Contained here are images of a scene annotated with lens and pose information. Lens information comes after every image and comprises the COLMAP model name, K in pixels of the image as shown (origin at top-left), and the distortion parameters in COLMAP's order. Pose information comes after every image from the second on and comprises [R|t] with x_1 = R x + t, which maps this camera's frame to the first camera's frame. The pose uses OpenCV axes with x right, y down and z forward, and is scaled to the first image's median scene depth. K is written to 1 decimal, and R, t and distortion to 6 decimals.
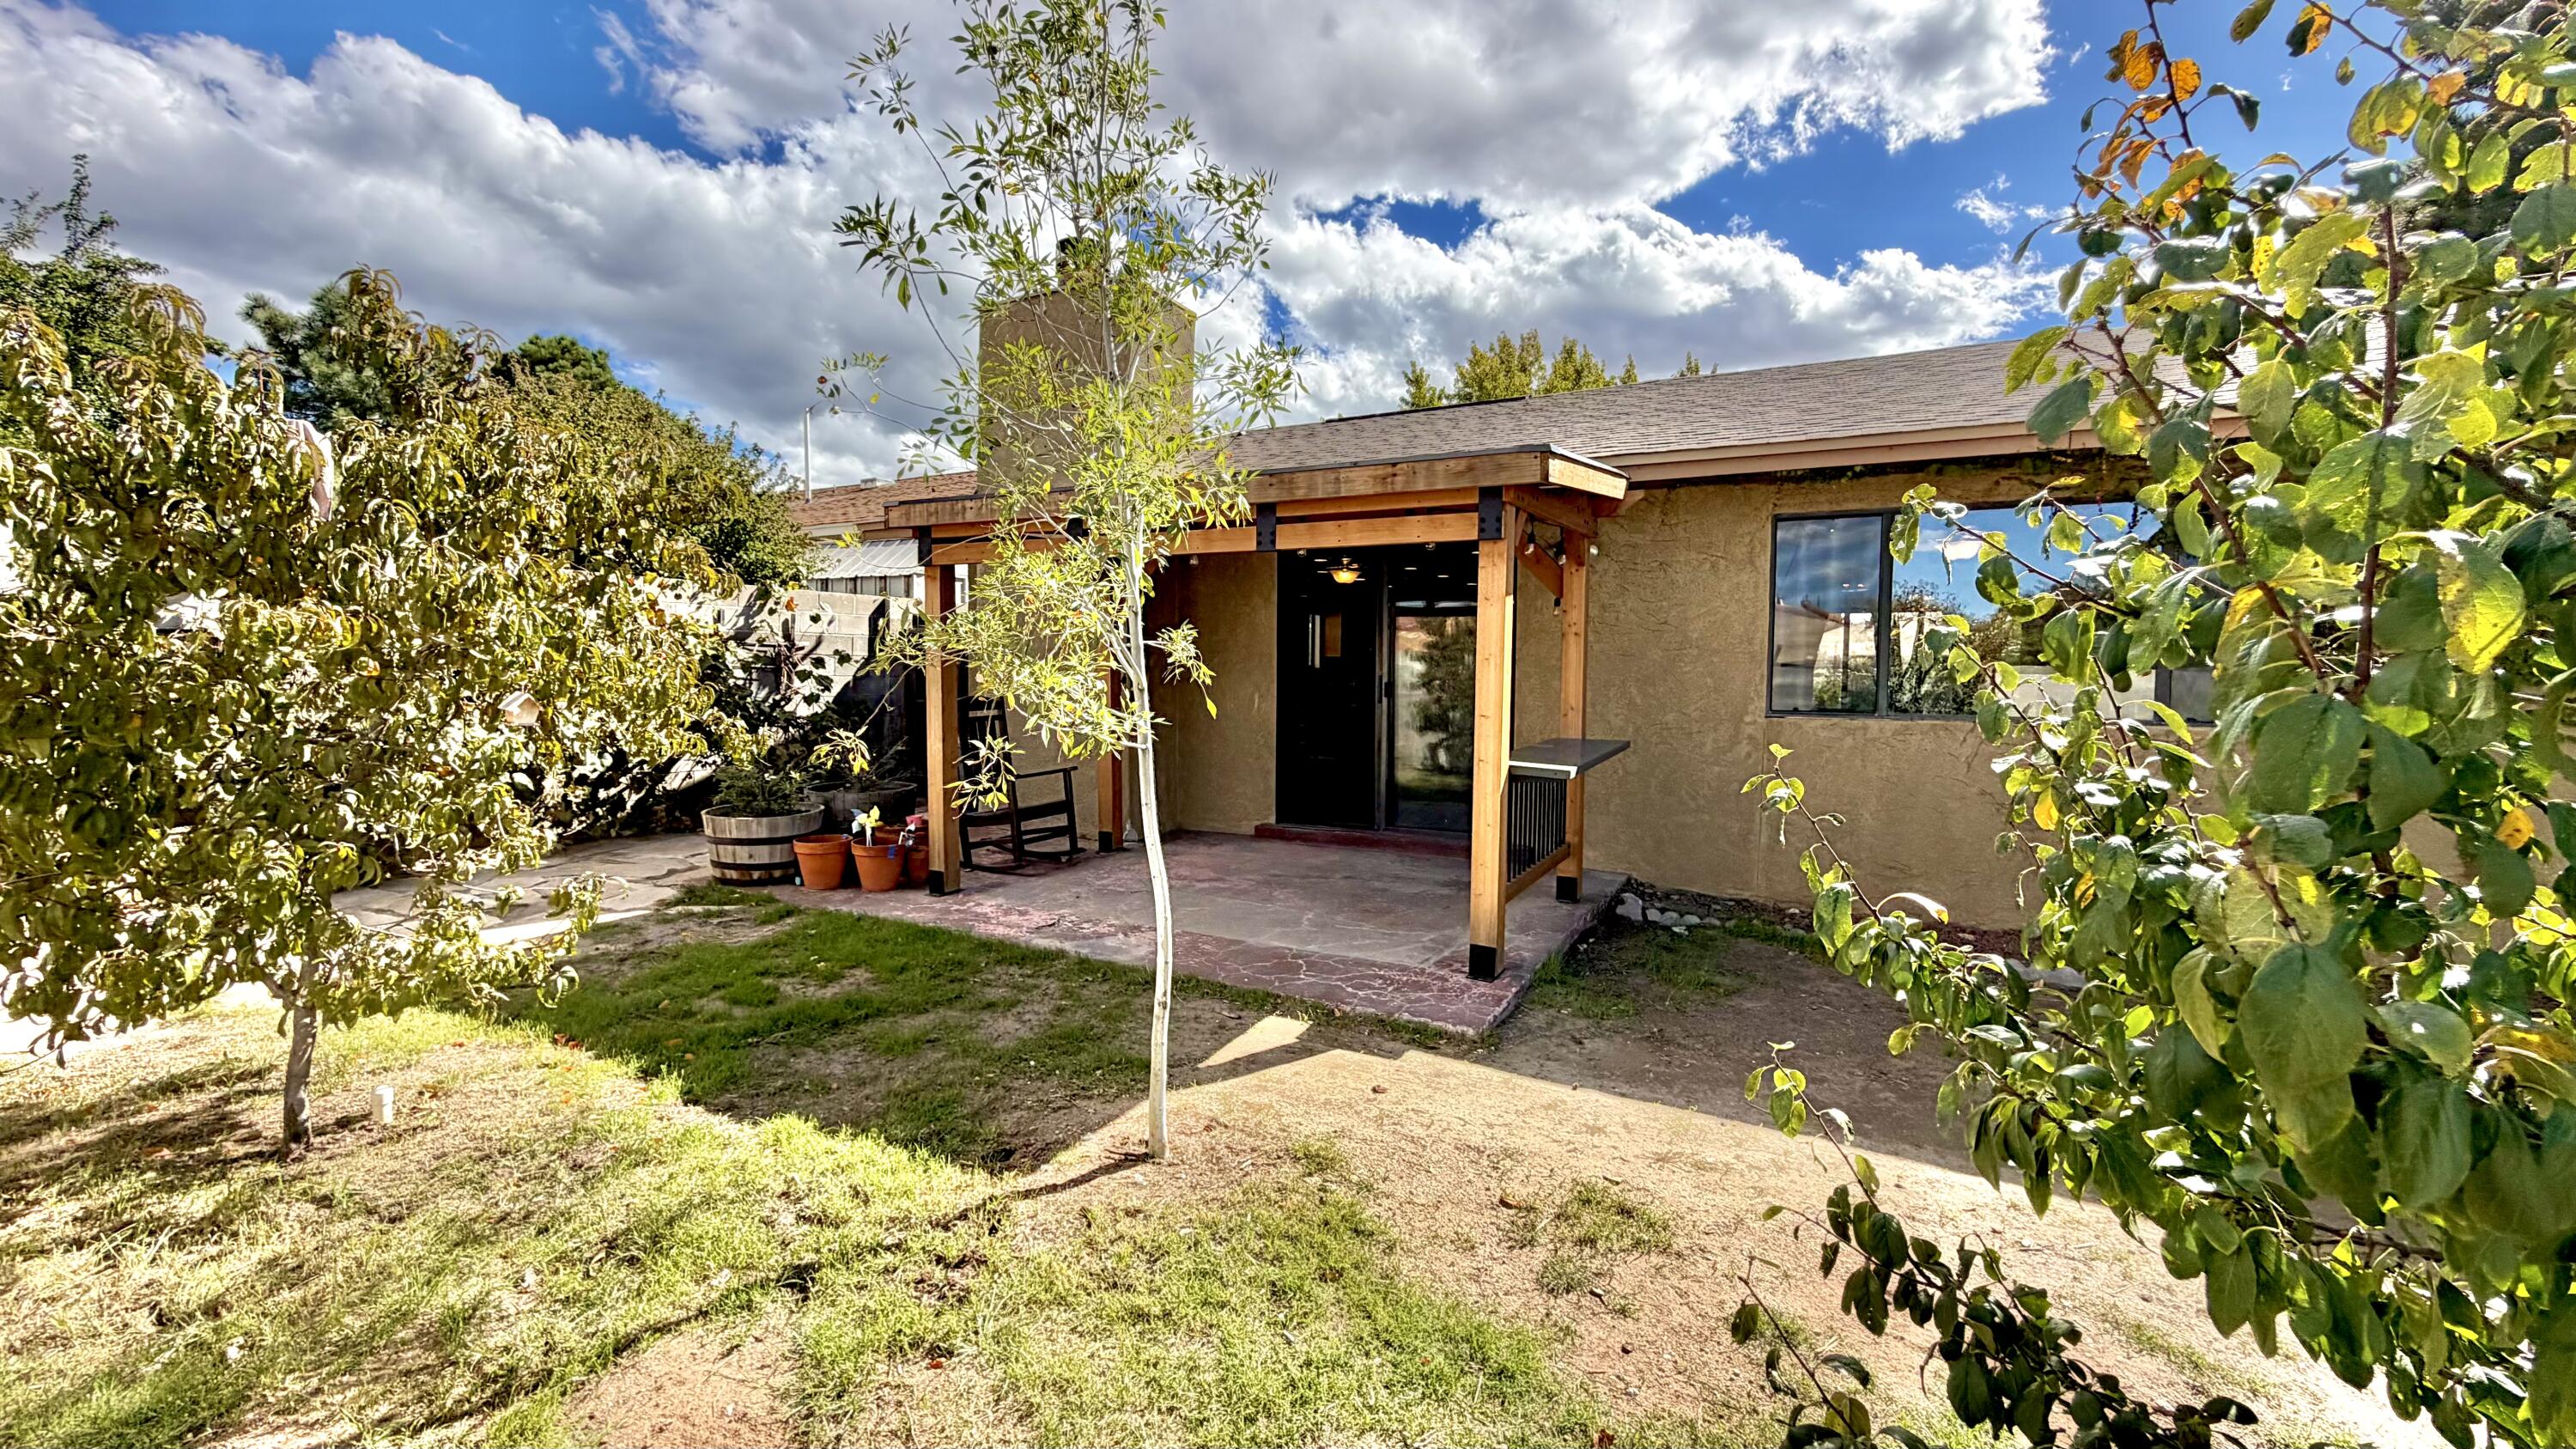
lens RADIAL K [[1022.6, 0, 1288.0], [0, 1022.6, 724.5], [0, 0, 1]] dist [0.000895, -0.000122]
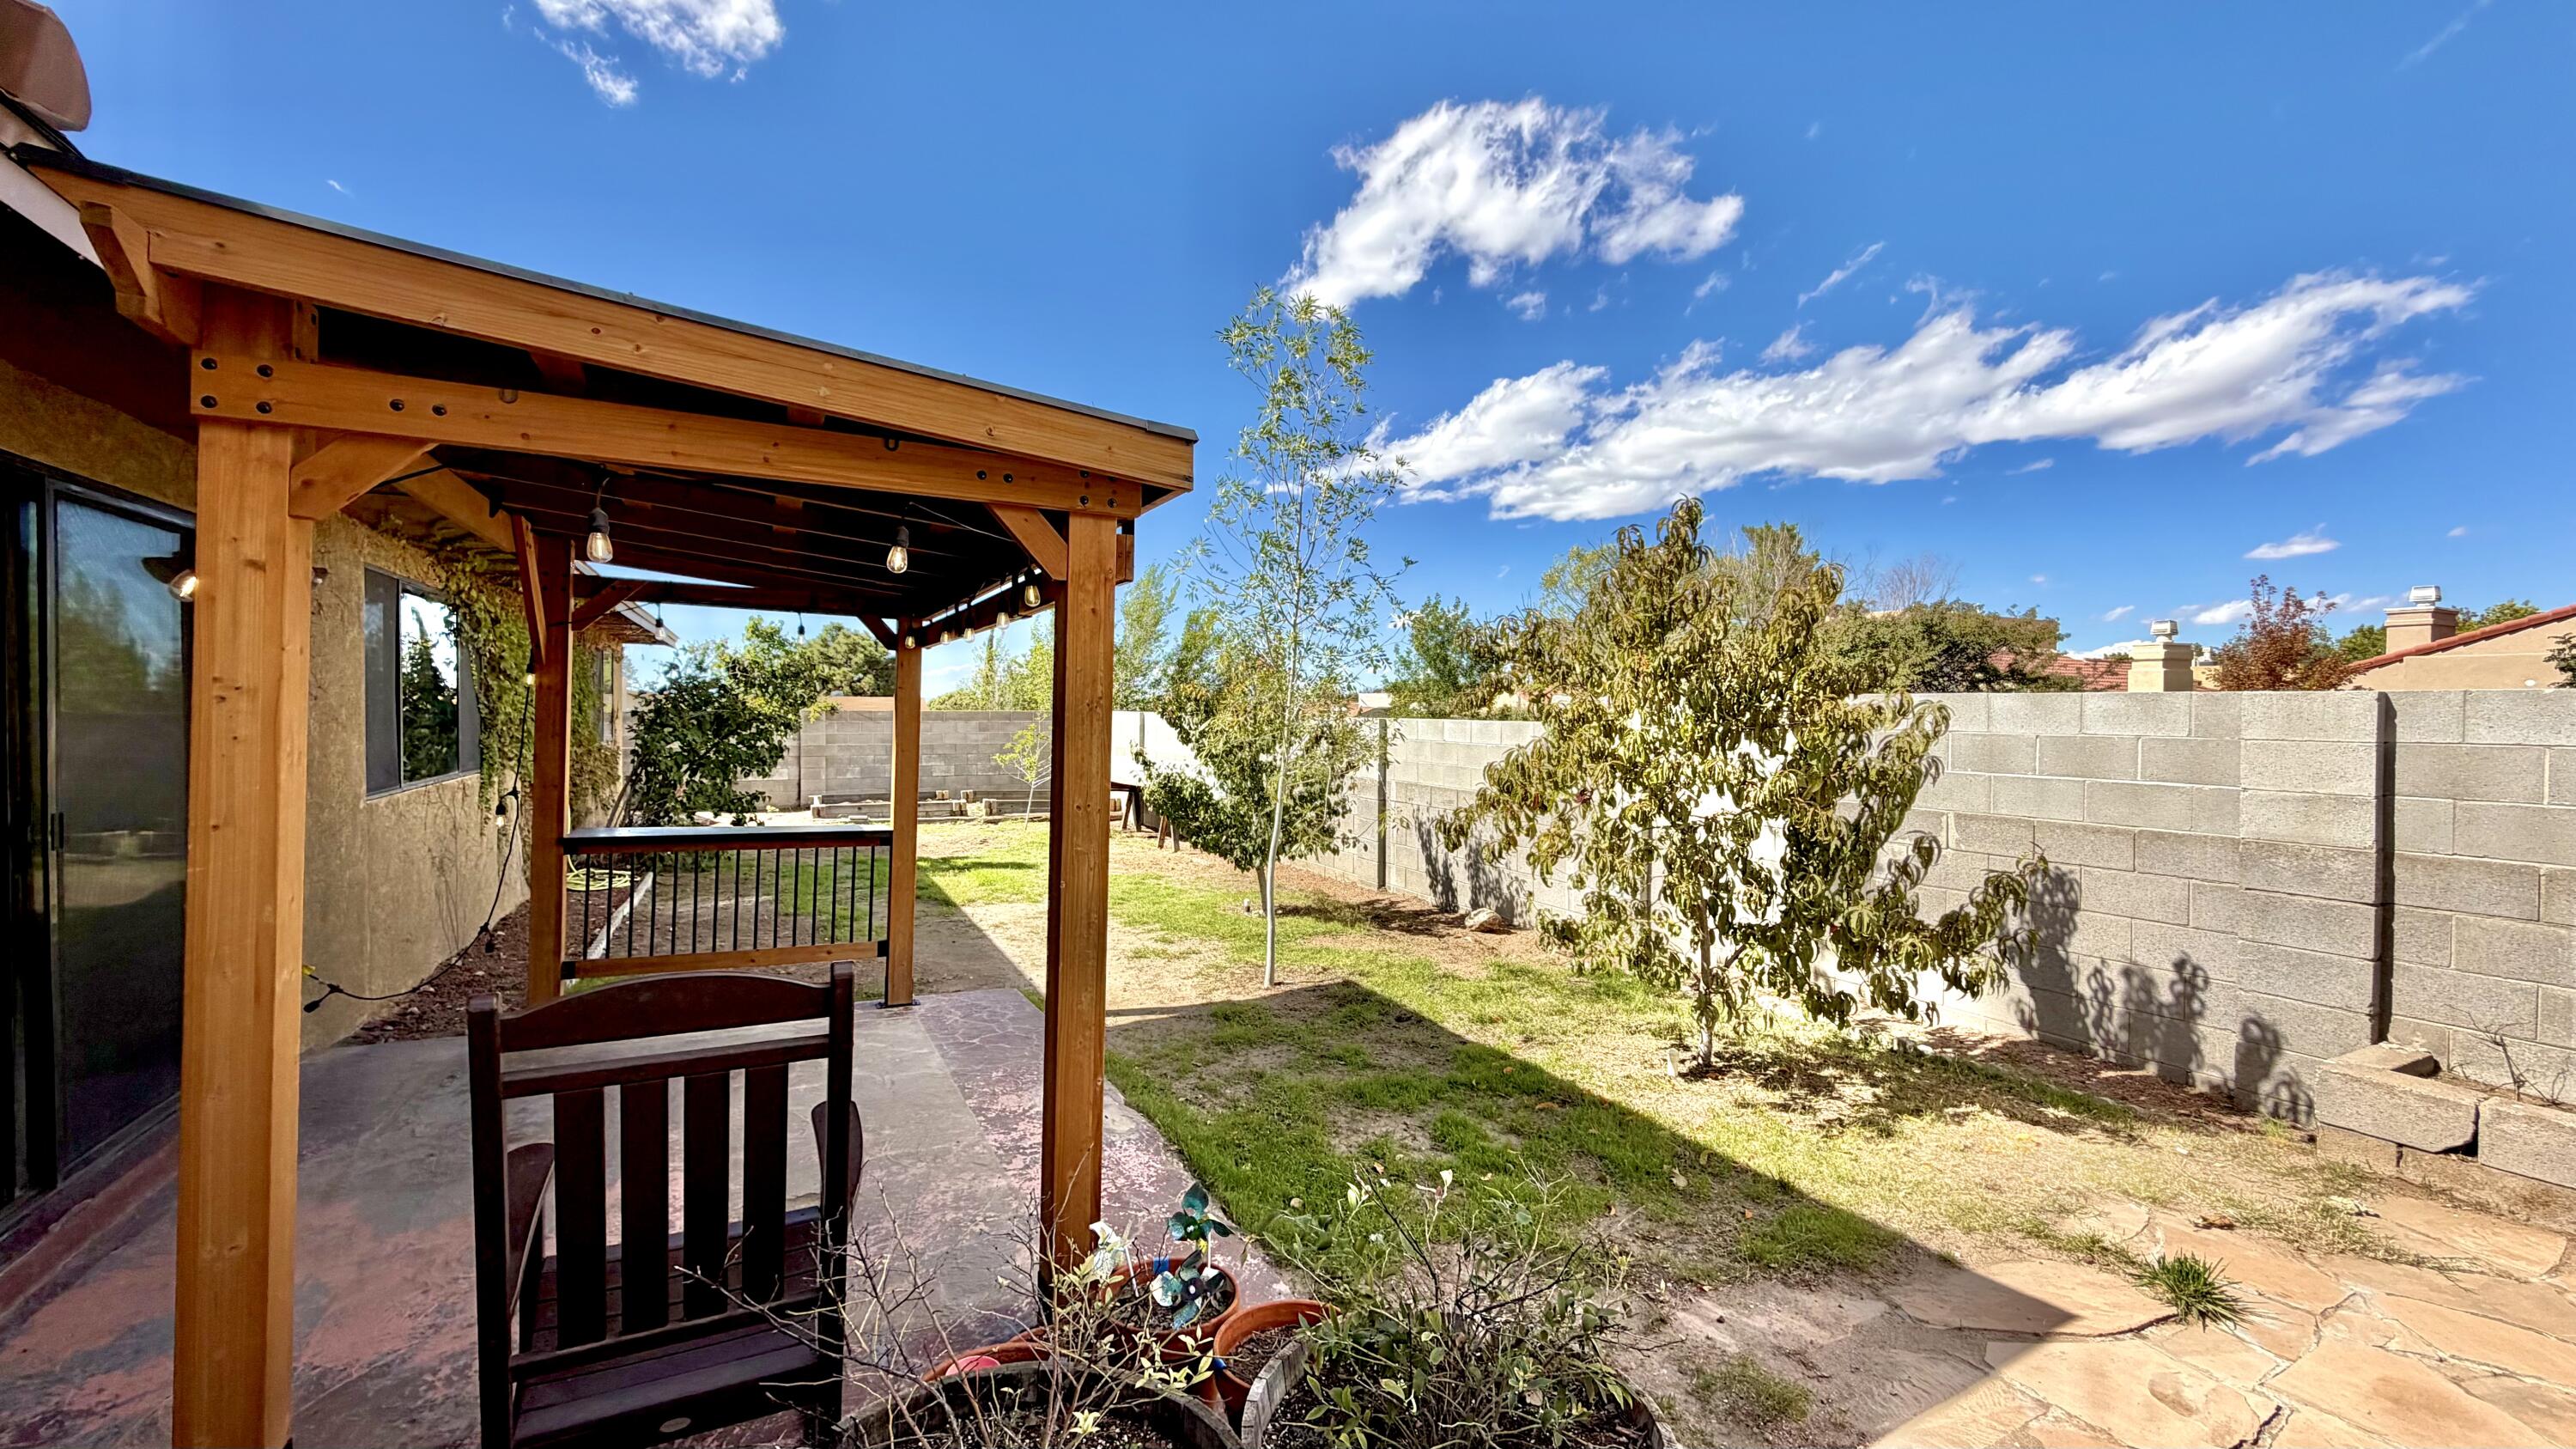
lens RADIAL K [[1022.6, 0, 1288.0], [0, 1022.6, 724.5], [0, 0, 1]] dist [0.000895, -0.000122]
pose [[-0.820238, -0.019785, 0.571680, -0.907898], [0.011596, 0.998621, 0.051200, -0.148465], [-0.571905, 0.048626, -0.818877, 1.802911]]
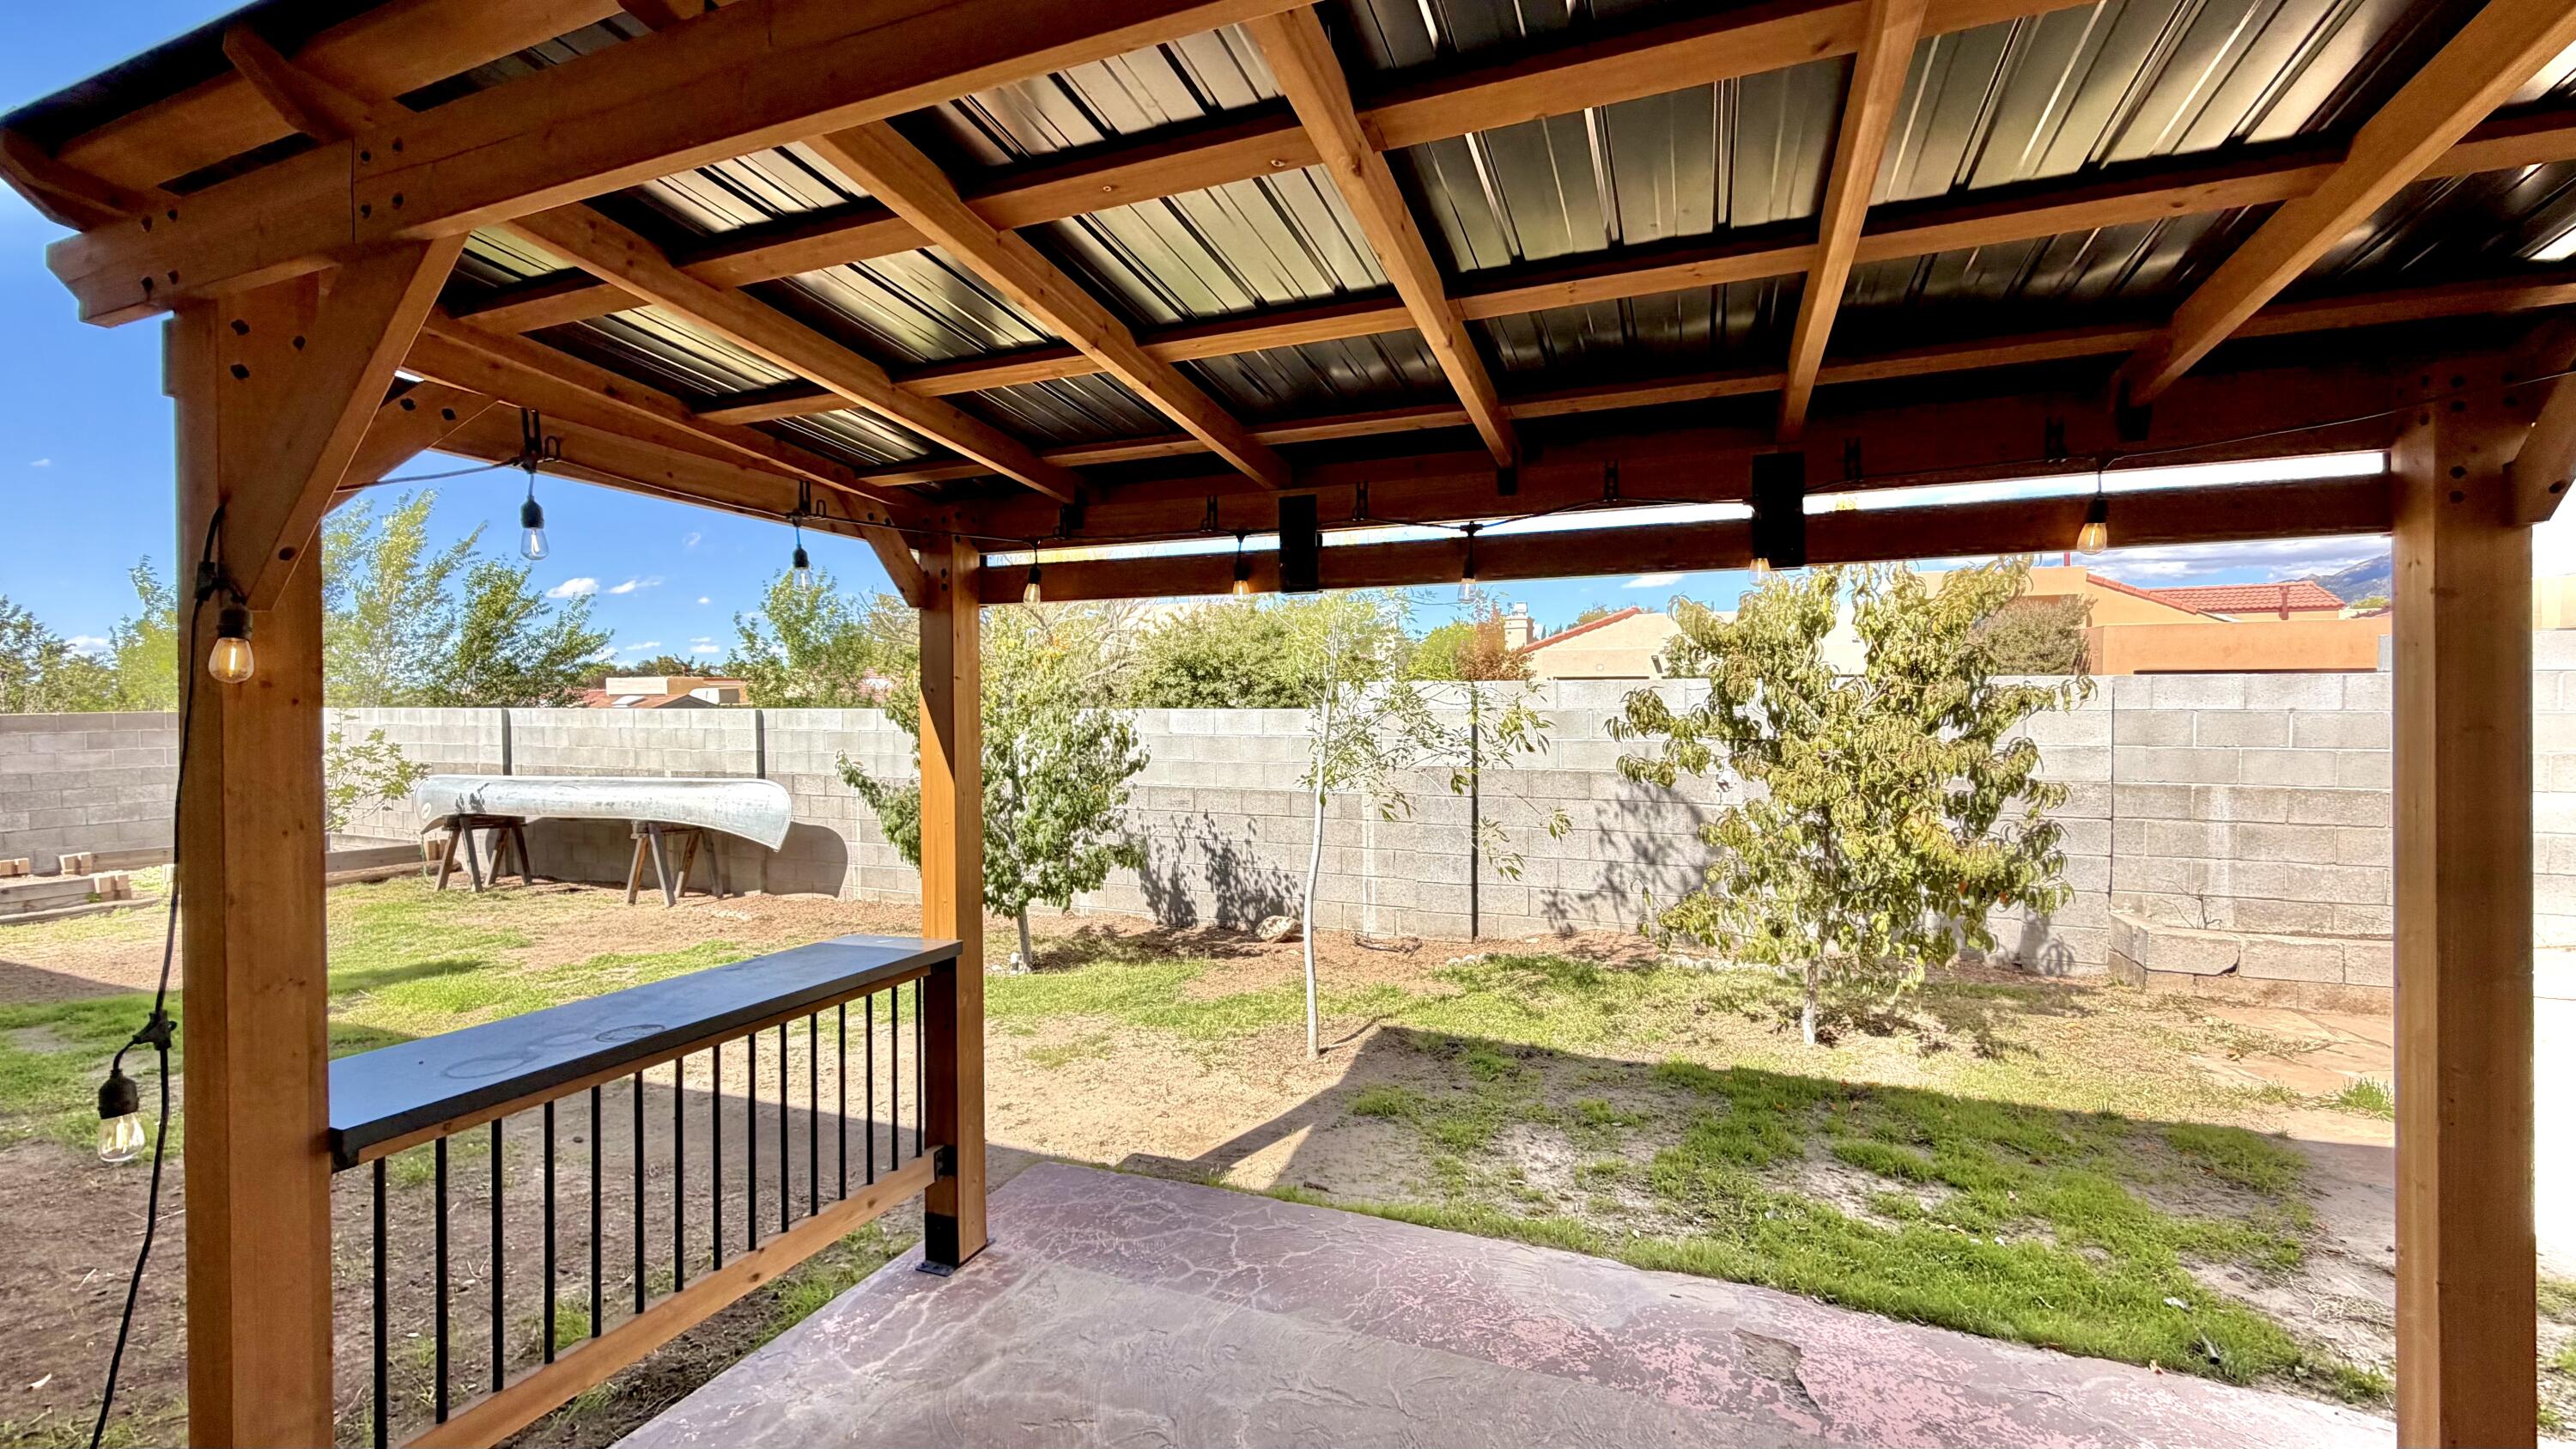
lens RADIAL K [[1021.3, 0, 1288.0], [0, 1021.3, 724.5], [0, 0, 1]] dist [-0.001379, -0.000110]
pose [[-0.995395, 0.006855, -0.095615, 0.044692], [-0.000081, 0.997379, 0.072355, -0.153511], [0.095861, 0.072029, -0.992785, 1.744127]]
